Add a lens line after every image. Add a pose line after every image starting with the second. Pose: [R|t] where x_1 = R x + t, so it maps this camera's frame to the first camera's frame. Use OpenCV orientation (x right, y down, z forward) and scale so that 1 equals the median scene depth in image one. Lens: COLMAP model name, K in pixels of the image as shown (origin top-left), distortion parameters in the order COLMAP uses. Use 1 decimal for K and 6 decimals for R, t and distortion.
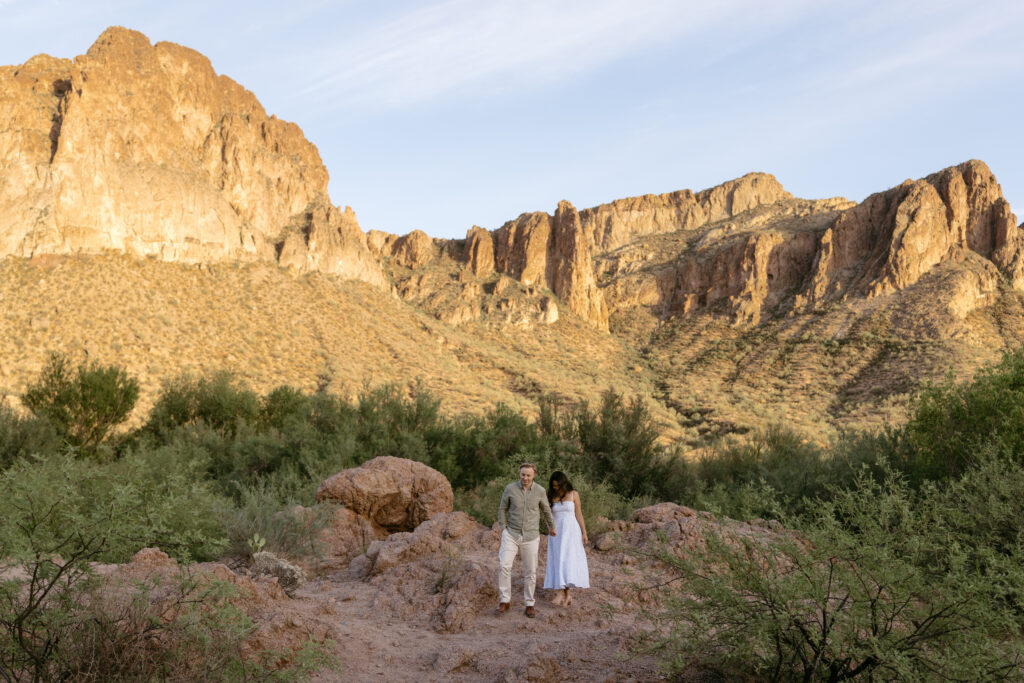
lens RADIAL K [[928.5, 0, 512.7], [0, 928.5, 345.6], [0, 0, 1]] dist [0.010549, -0.045971]
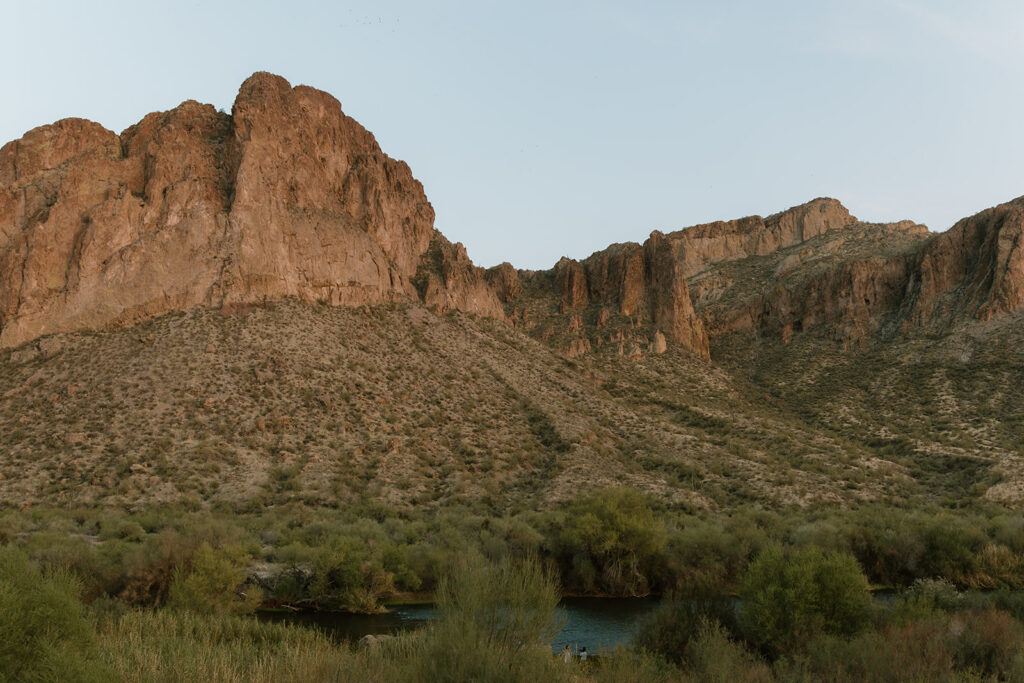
lens RADIAL K [[928.5, 0, 513.8], [0, 928.5, 346.5], [0, 0, 1]] dist [0.010549, -0.045971]
pose [[0.999096, -0.025395, 0.034083, -0.161760], [0.026086, 0.999460, -0.019992, -0.016301], [-0.033557, 0.020863, 0.999219, -0.006813]]
